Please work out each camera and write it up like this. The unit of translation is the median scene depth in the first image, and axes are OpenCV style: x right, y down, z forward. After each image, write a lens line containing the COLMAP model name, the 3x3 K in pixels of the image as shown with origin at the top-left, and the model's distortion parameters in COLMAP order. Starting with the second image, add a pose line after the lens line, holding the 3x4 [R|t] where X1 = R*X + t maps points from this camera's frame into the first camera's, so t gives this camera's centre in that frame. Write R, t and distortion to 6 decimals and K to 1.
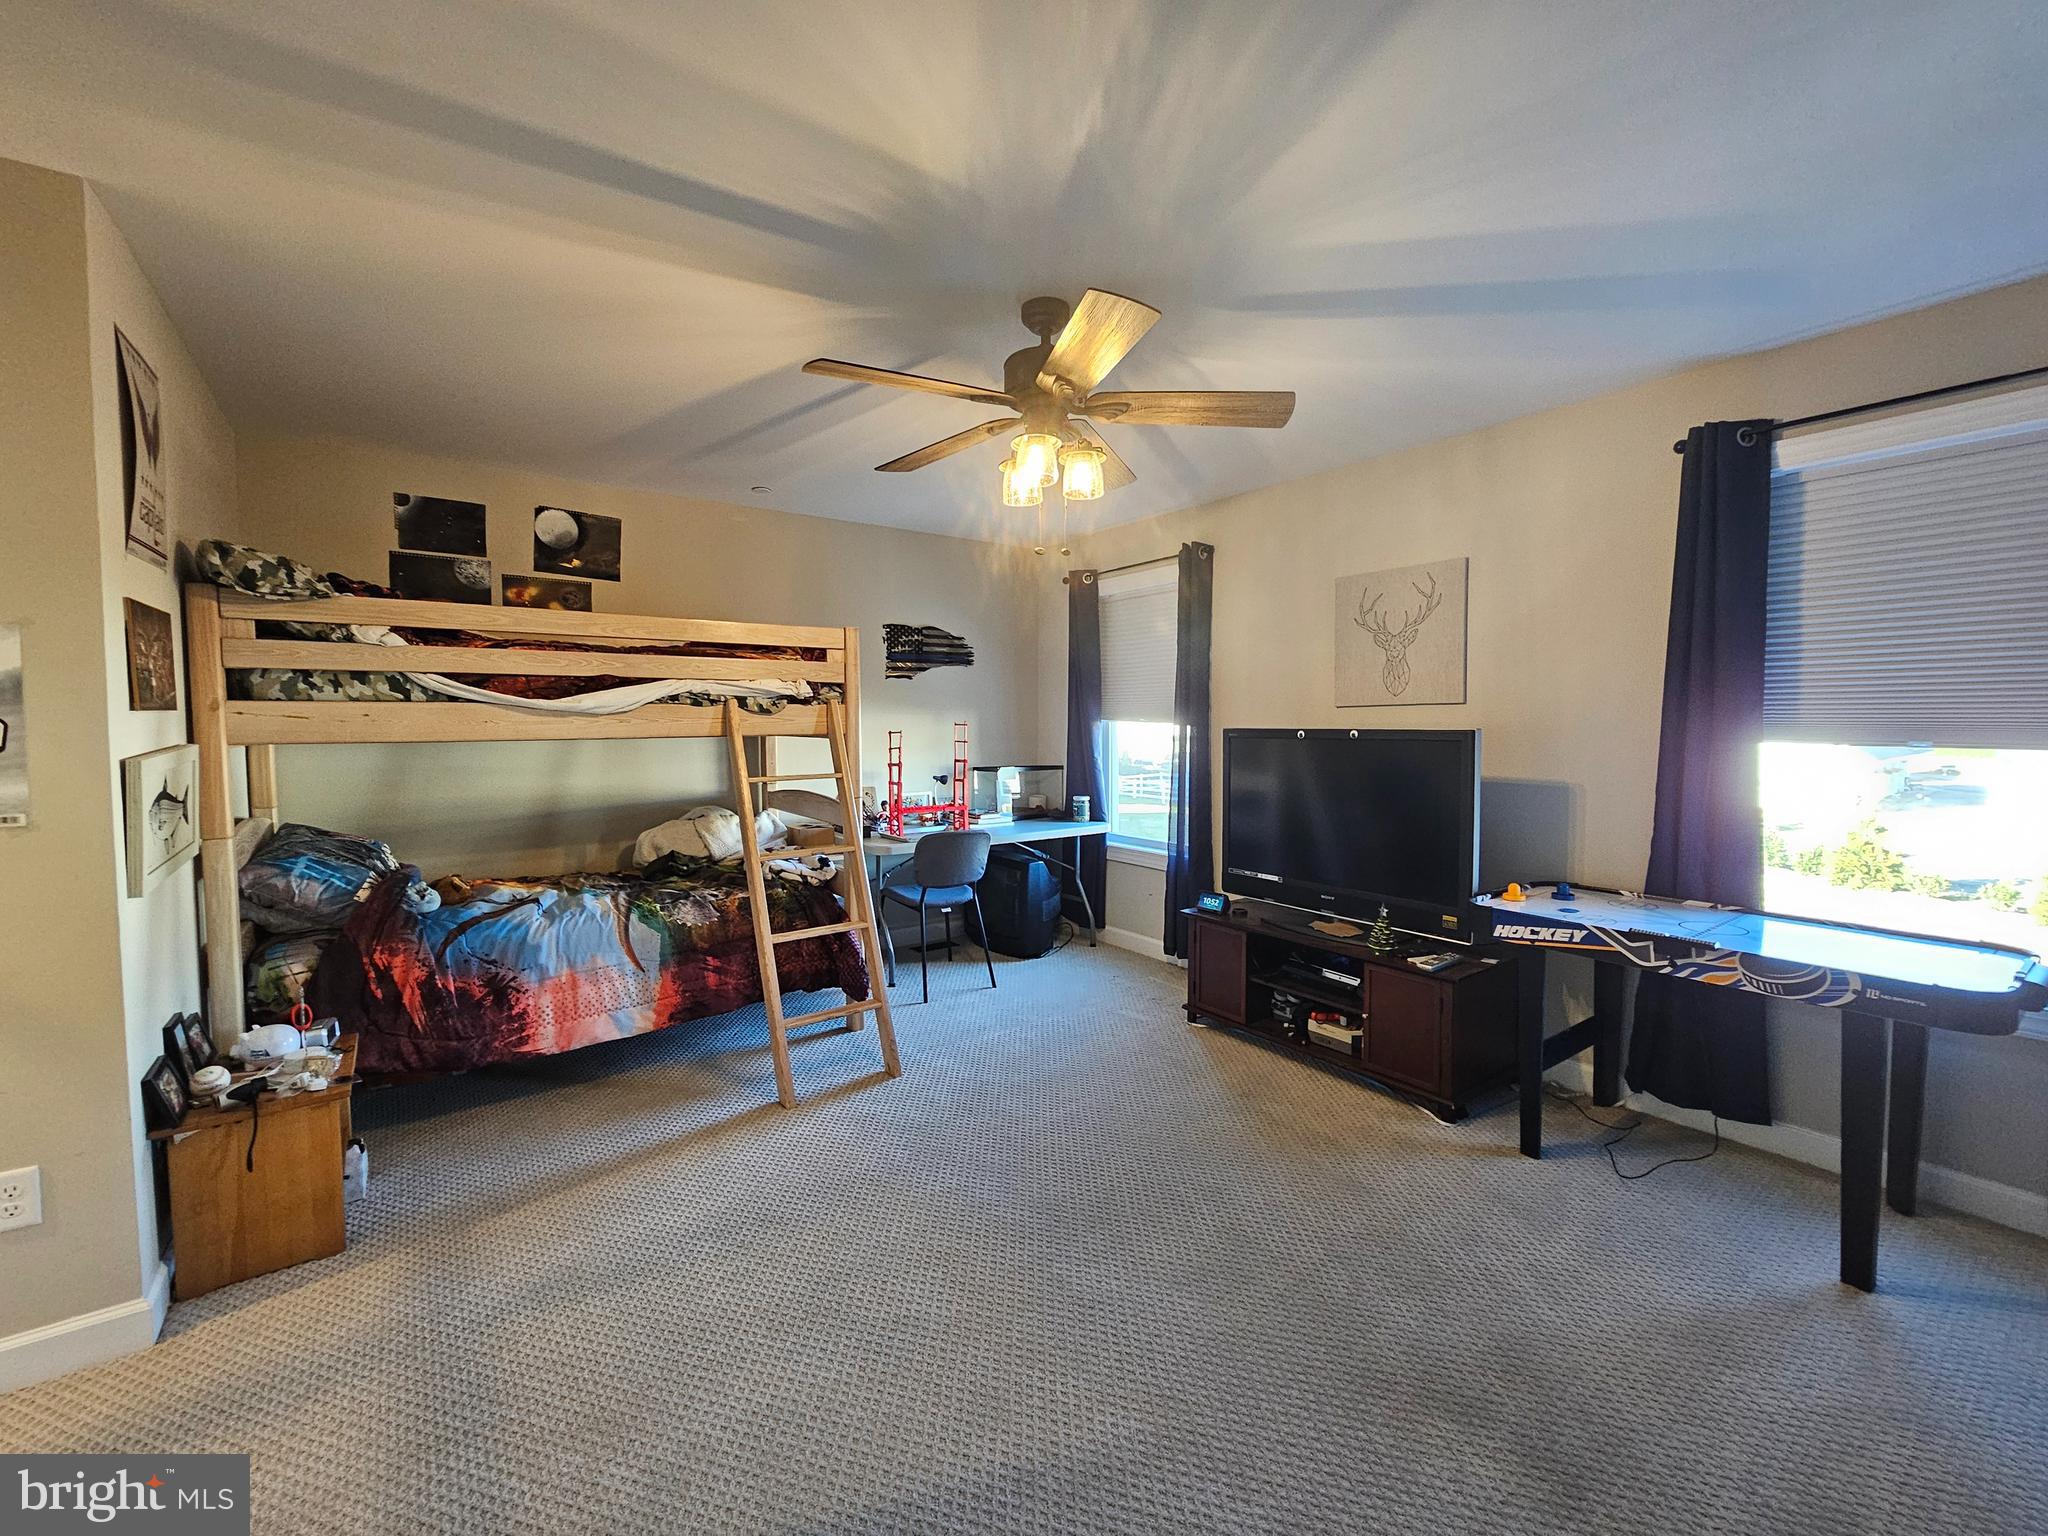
lens RADIAL K [[837.9, 0, 1027.7], [0, 837.9, 766.6], [0, 0, 1]] dist [-0.004271, 0.001008]
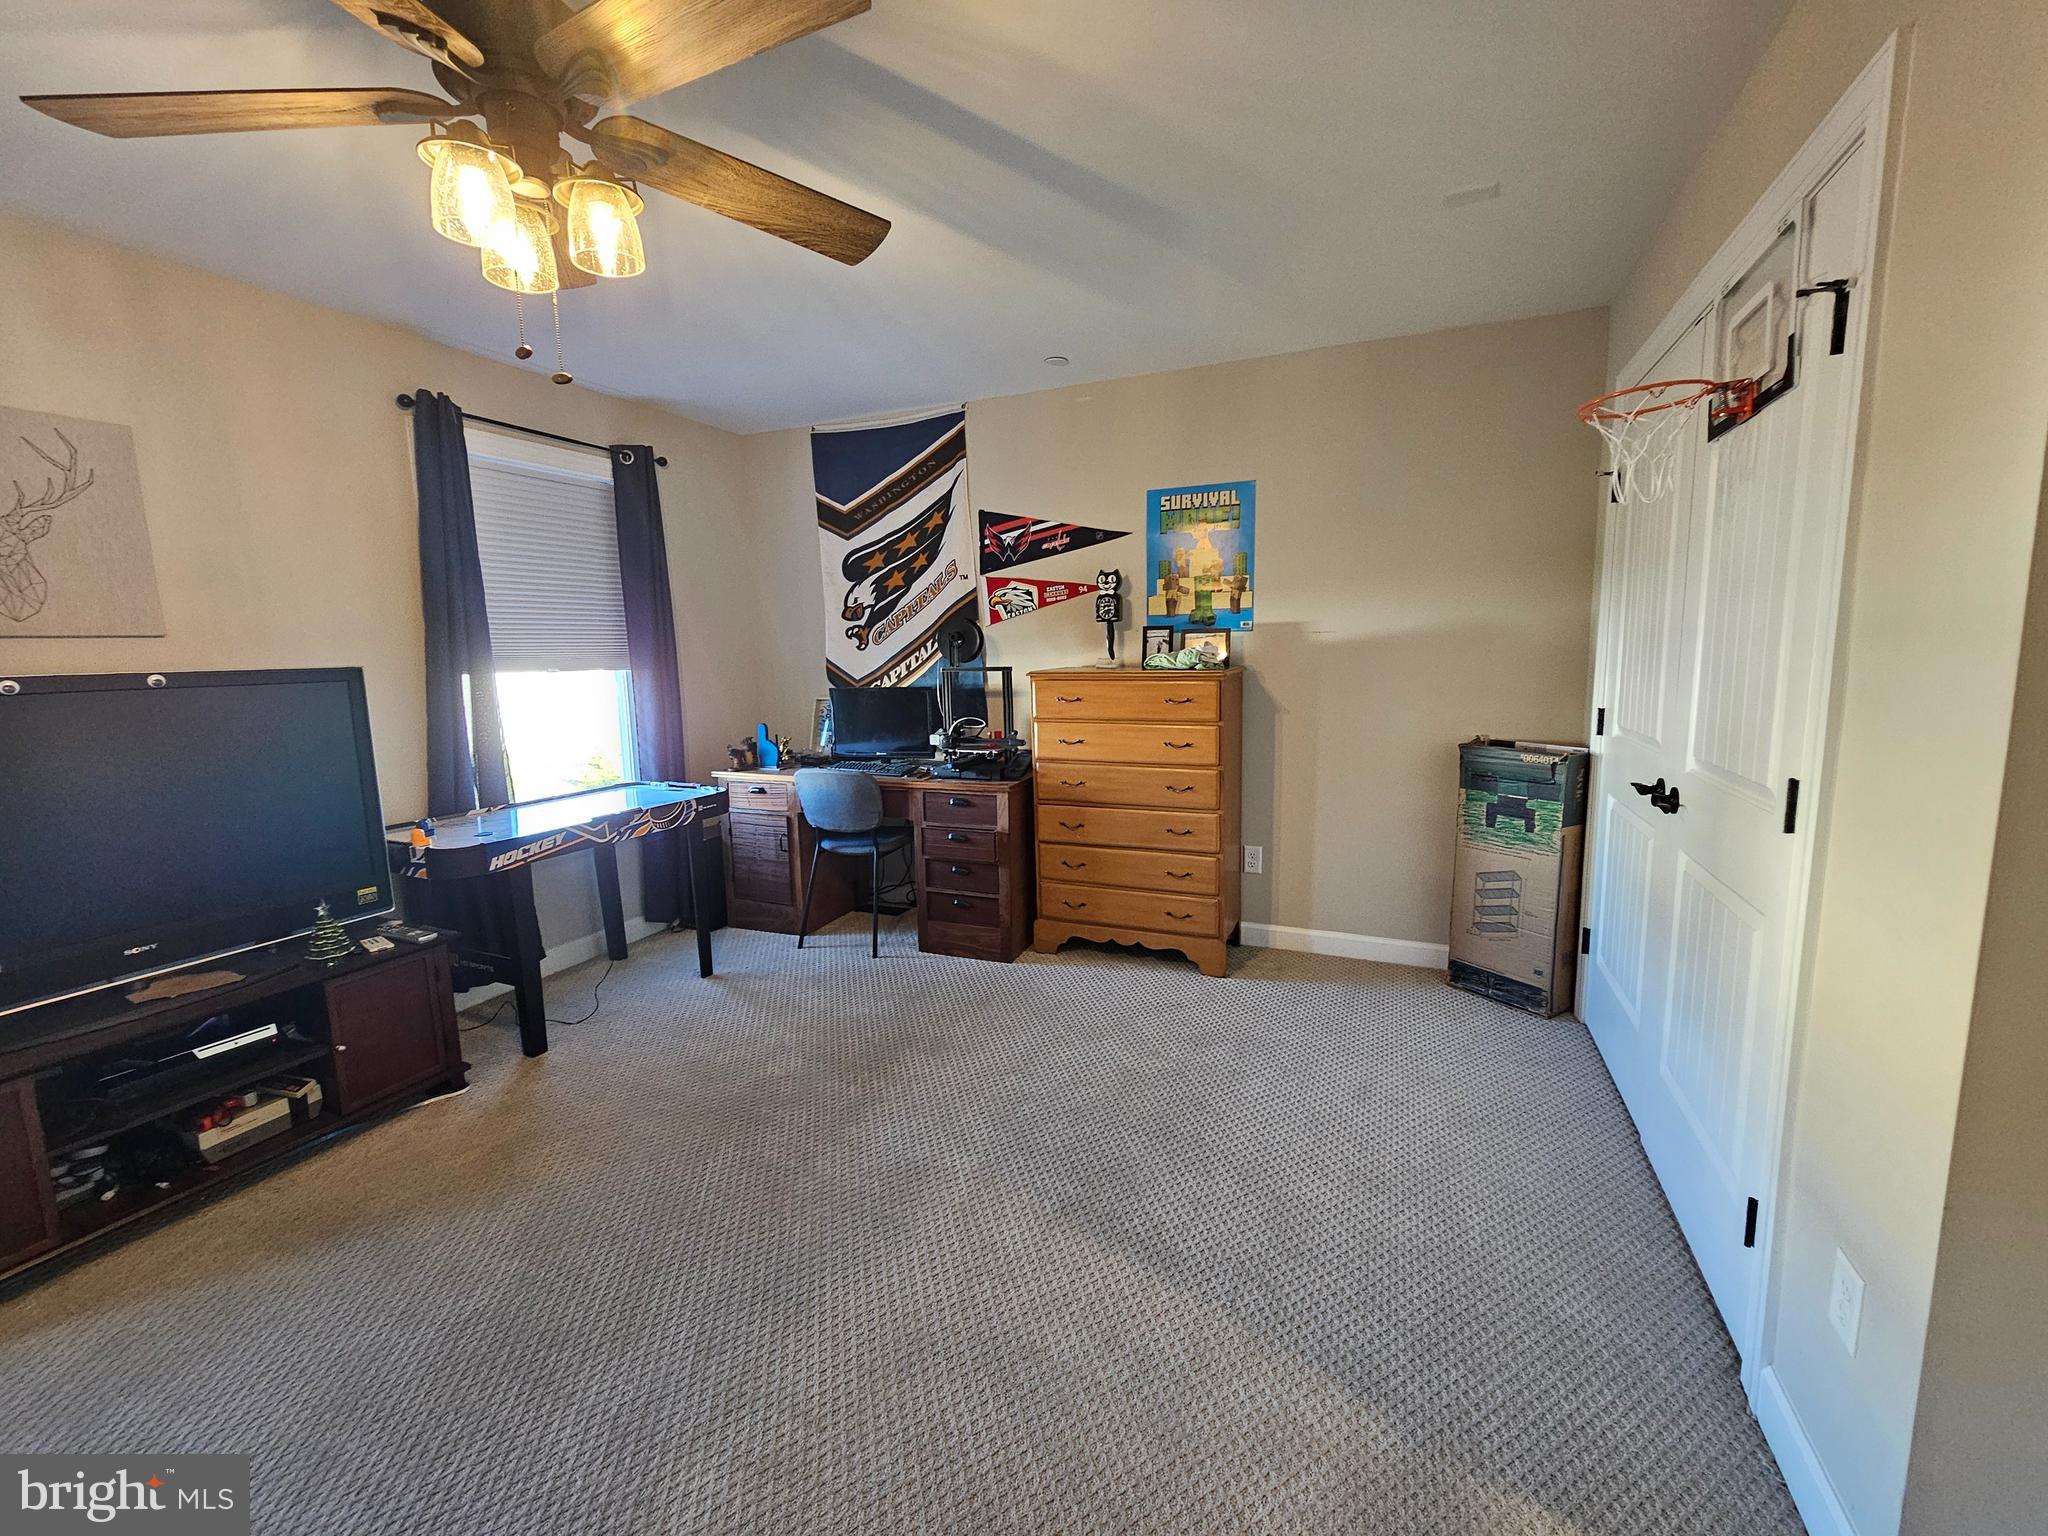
lens RADIAL K [[837.9, 0, 1030.2], [0, 837.9, 762.5], [0, 0, 1]] dist [-0.004271, 0.001008]
pose [[-0.490460, -0.104845, 0.865134, -0.596031], [0.071017, 0.984626, 0.159588, -0.037331], [-0.868565, 0.139711, -0.475474, 0.877979]]
